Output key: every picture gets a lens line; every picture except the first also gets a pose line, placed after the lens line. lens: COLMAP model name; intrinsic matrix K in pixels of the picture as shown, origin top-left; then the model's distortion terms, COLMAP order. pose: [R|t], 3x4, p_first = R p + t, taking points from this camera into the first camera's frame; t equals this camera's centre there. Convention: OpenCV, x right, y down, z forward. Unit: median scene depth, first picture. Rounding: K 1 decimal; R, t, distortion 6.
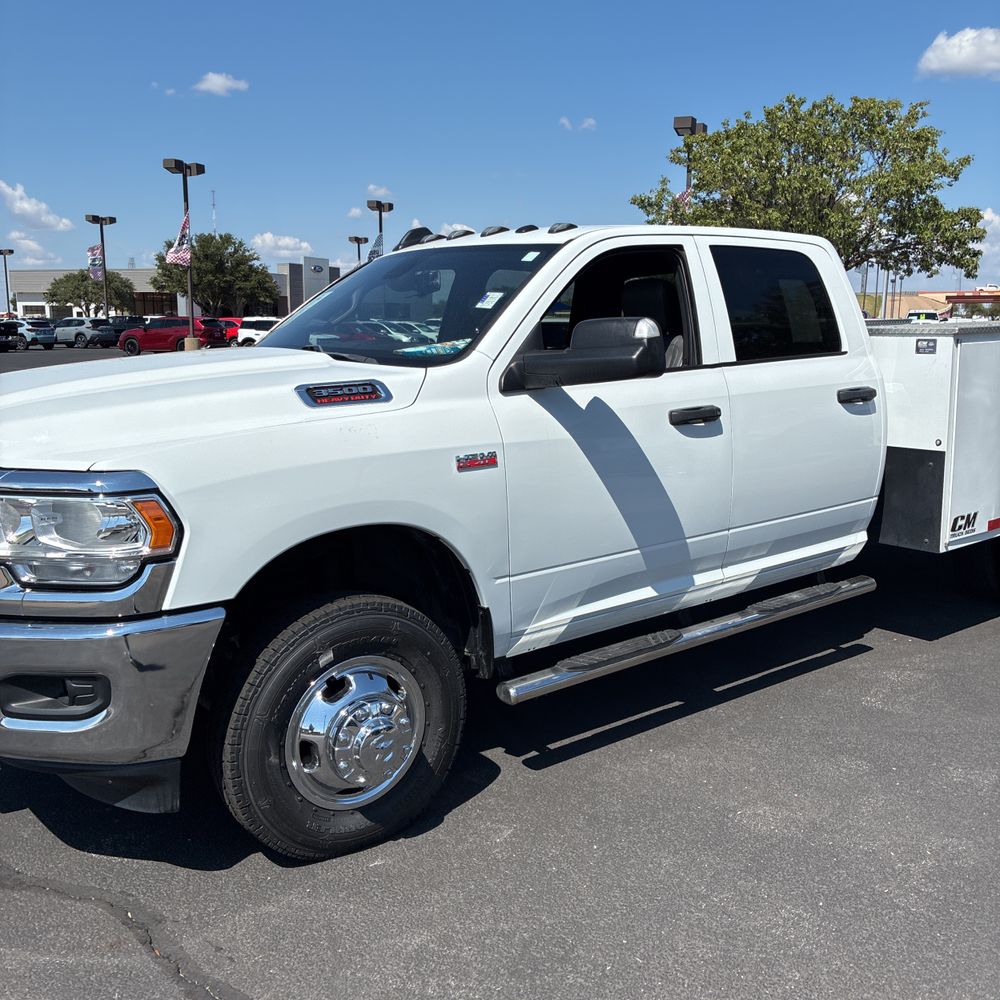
lens RADIAL K [[1016.2, 0, 486.1], [0, 1016.2, 499.4], [0, 0, 1]] dist [0.015068, 0.023665]
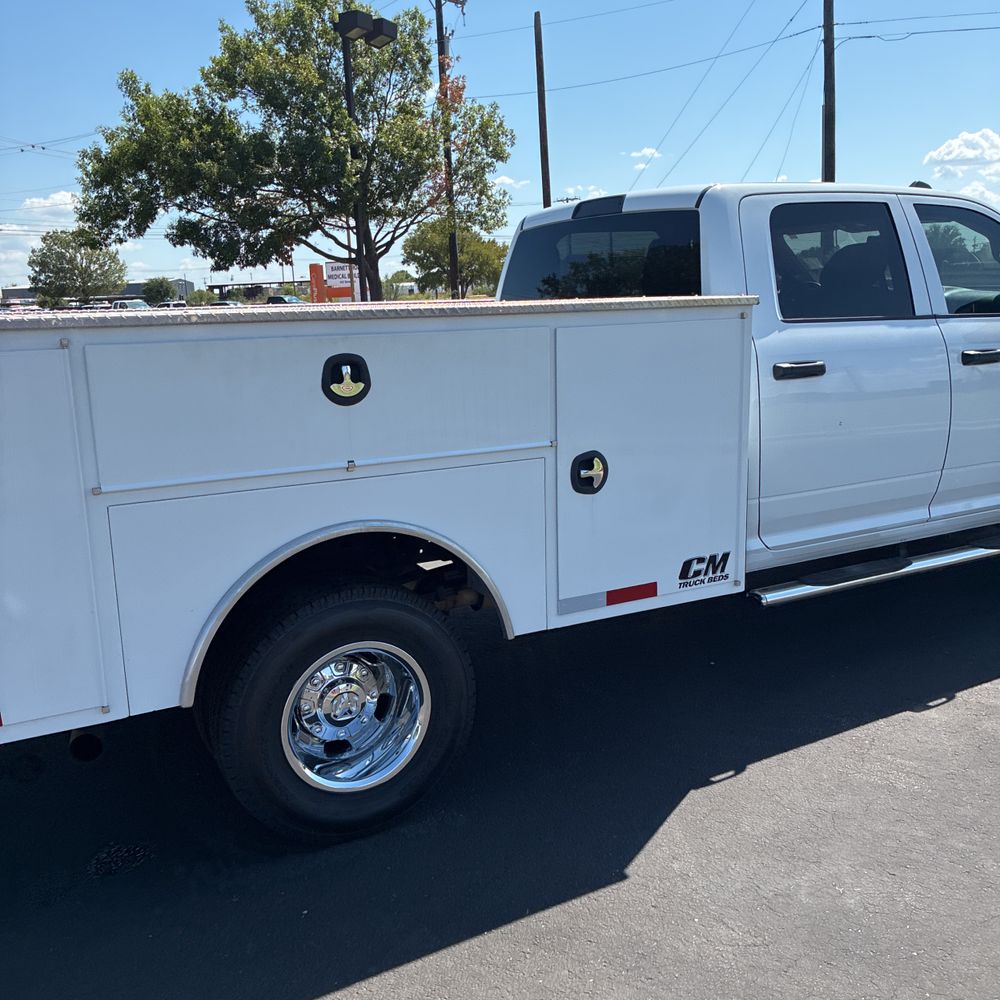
lens RADIAL K [[1012.4, 0, 492.3], [0, 1012.4, 516.7], [0, 0, 1]] dist [0.036917, -0.000528]
pose [[0.987688, 0.009994, -0.156119, 0.484633], [-0.006542, 0.999723, 0.022607, -0.032524], [0.156301, -0.021307, 0.987480, 0.286700]]
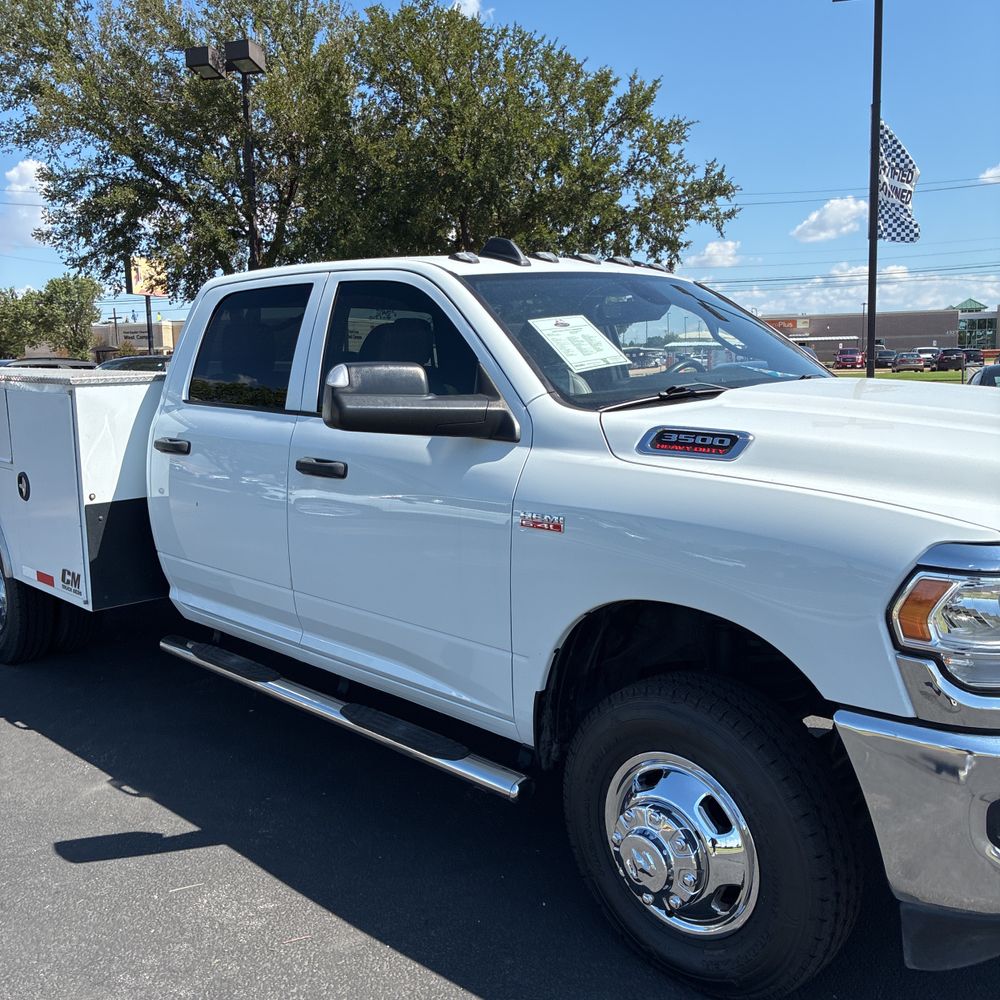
lens RADIAL K [[1016.2, 0, 486.1], [0, 1016.2, 499.4], [0, 0, 1]] dist [0.015068, 0.023665]
pose [[0.119571, 0.154305, -0.980761, 1.628126], [-0.181939, 0.974525, 0.131143, -0.278550], [0.976013, 0.162758, 0.144599, 1.384948]]
